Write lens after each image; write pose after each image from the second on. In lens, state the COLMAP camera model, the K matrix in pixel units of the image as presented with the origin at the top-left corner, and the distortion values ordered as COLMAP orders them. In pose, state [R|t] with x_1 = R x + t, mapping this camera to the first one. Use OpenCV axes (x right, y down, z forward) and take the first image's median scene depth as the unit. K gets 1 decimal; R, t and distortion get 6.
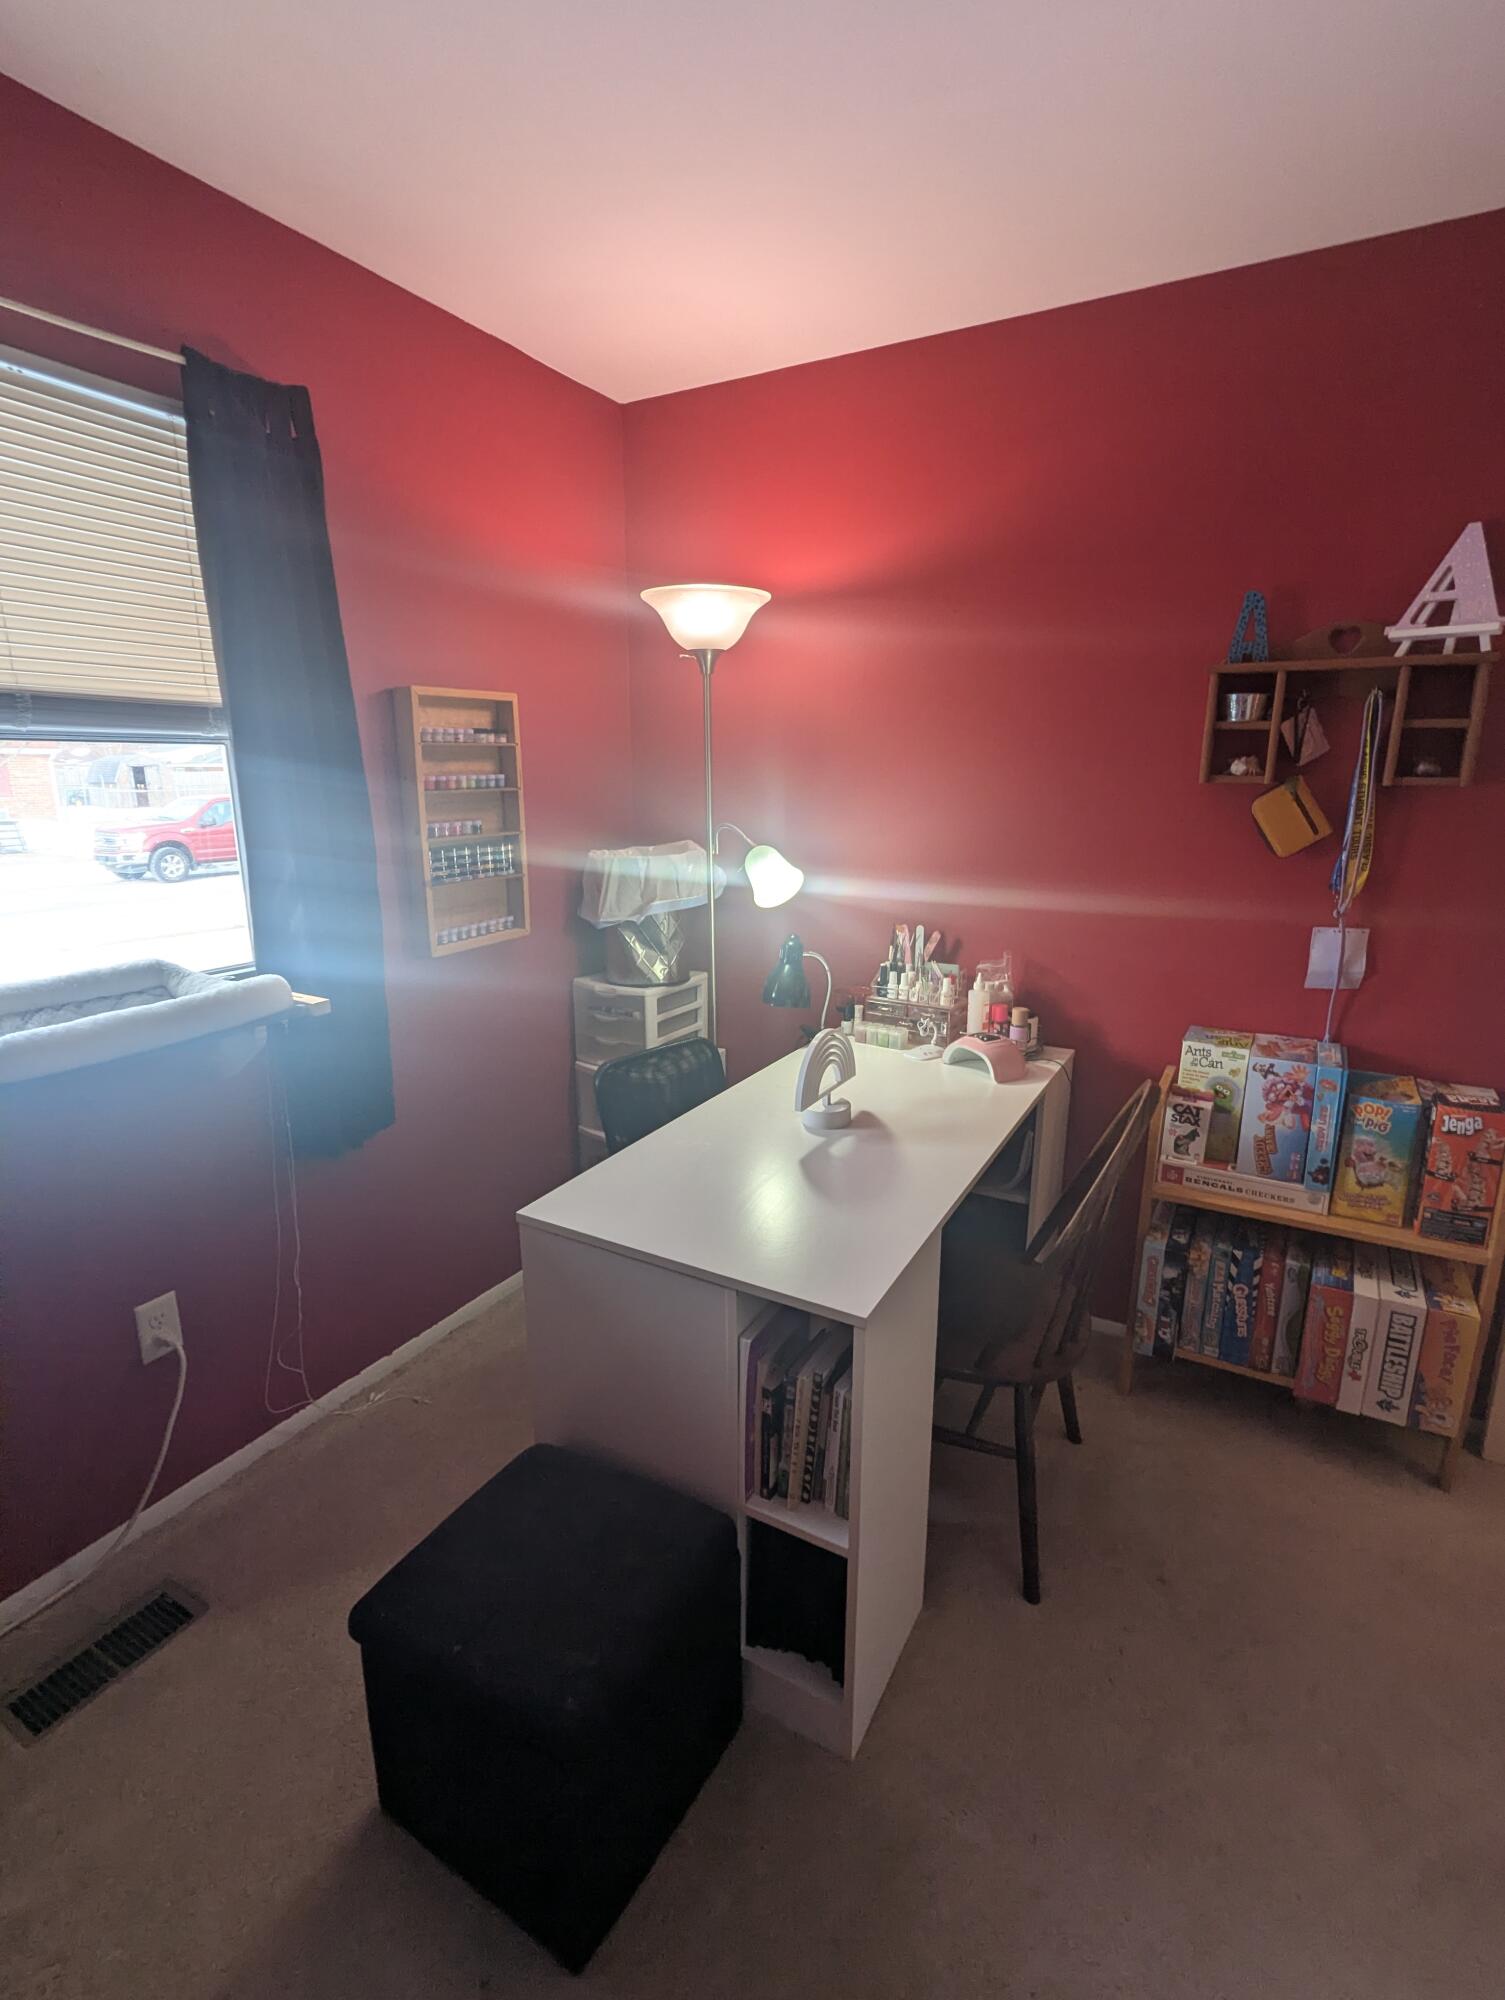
lens RADIAL K [[949.6, 0, 748.4], [0, 949.6, 989.3], [0, 0, 1]] dist [-0.000769, -0.000680]
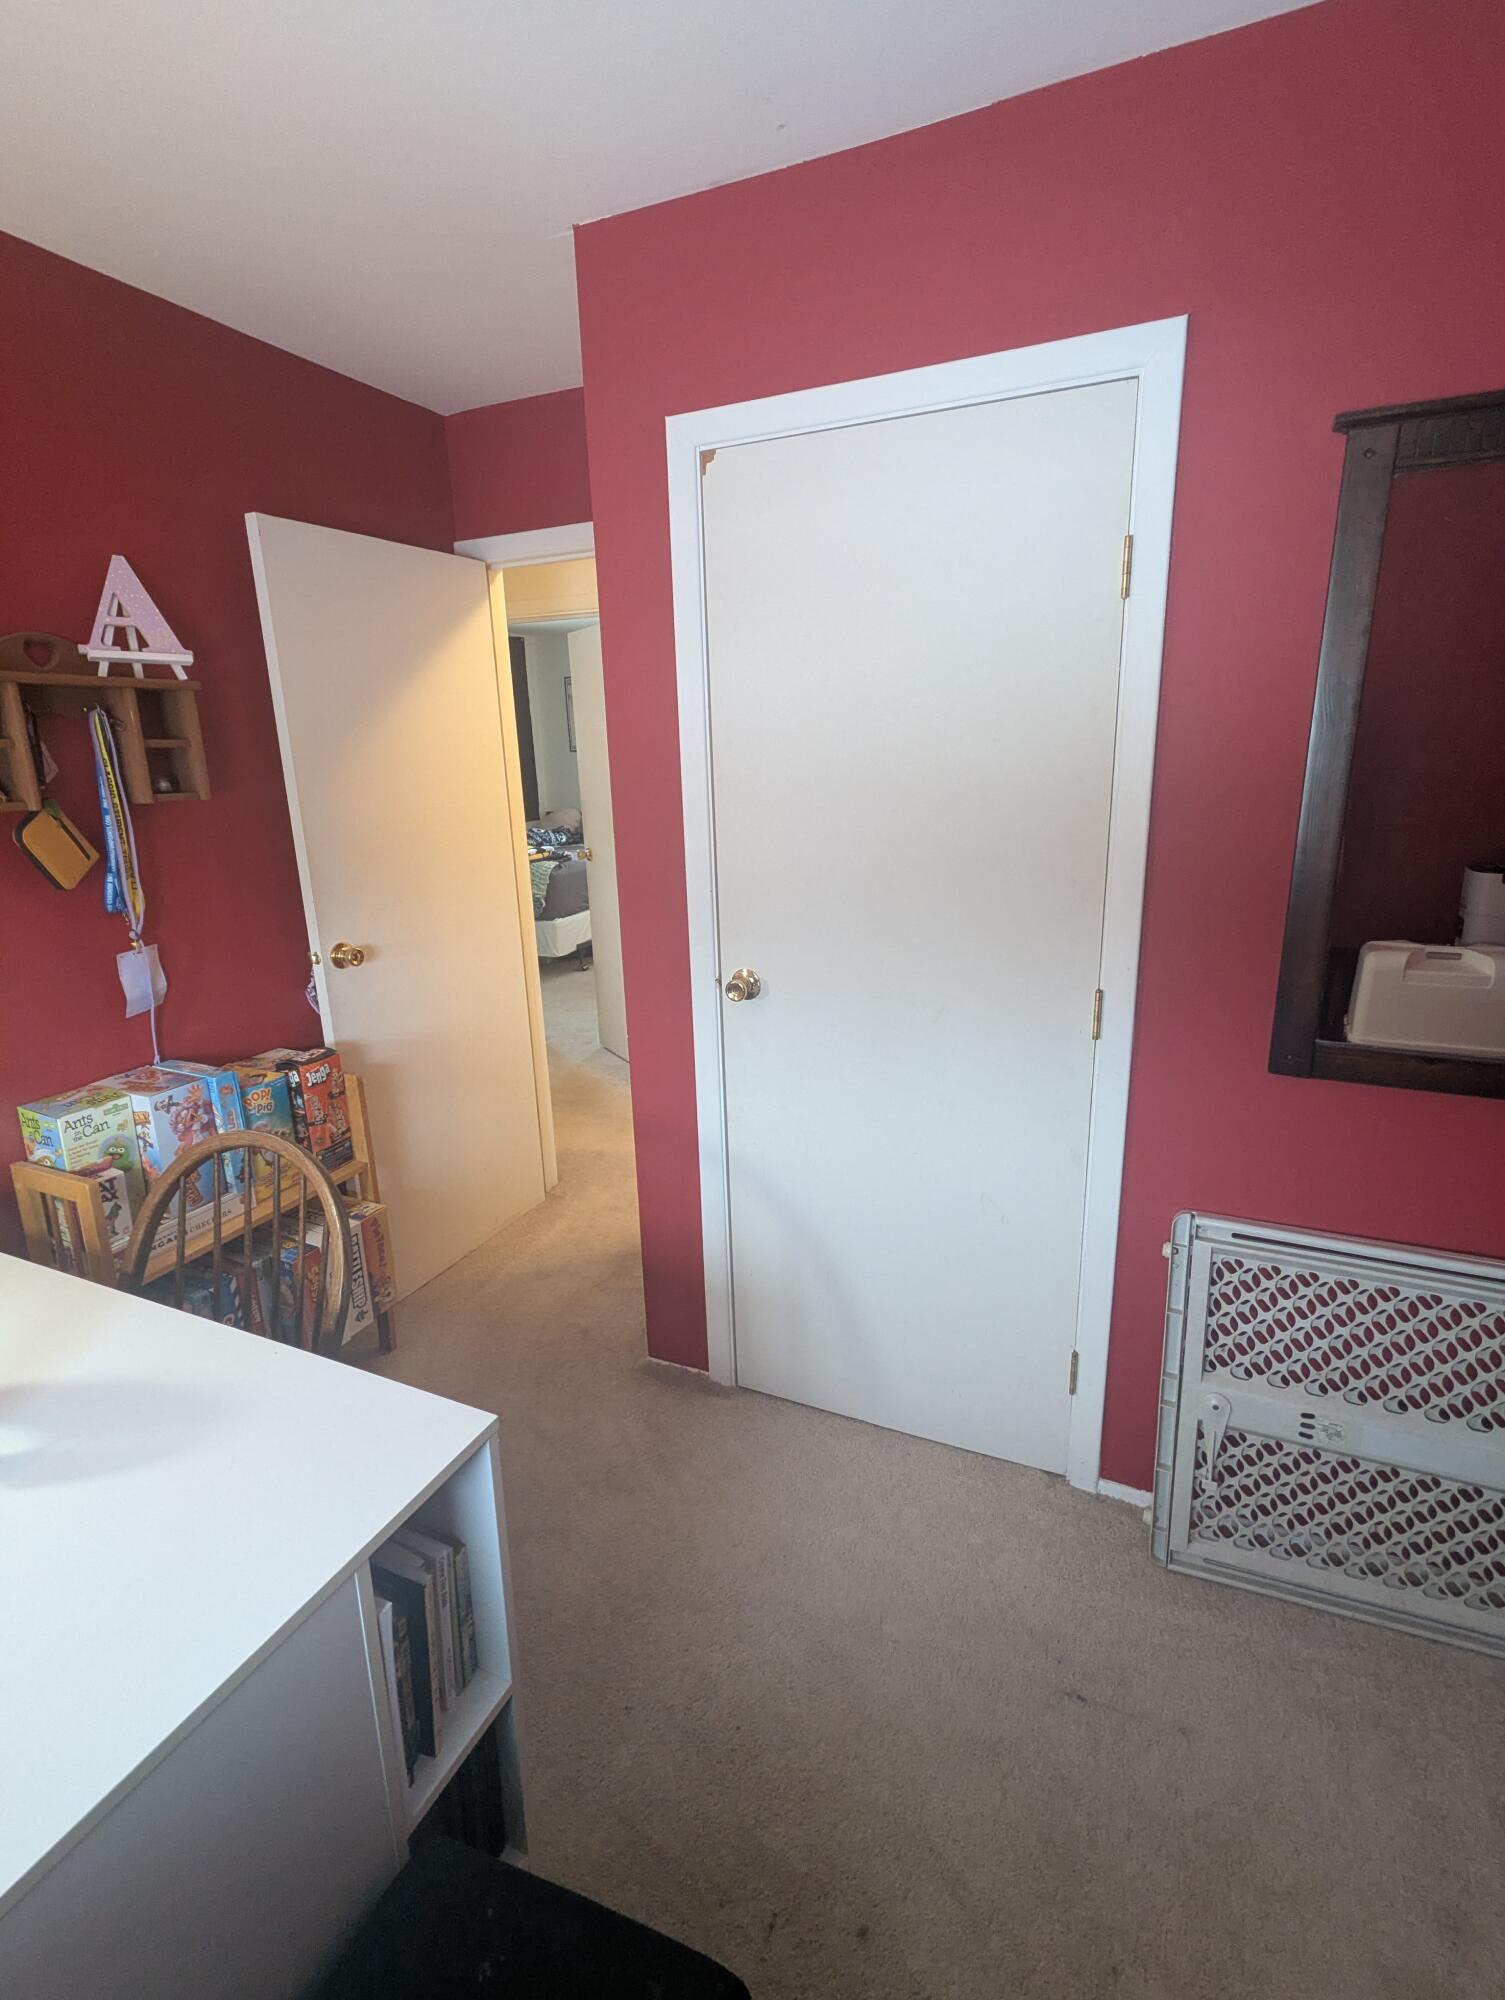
lens RADIAL K [[949.6, 0, 745.8], [0, 949.6, 997.3], [0, 0, 1]] dist [-0.000769, -0.000680]
pose [[-0.093427, -0.247793, 0.964298, -0.409354], [0.258028, 0.929417, 0.263829, -0.118606], [-0.961609, 0.273465, -0.022895, 0.439674]]
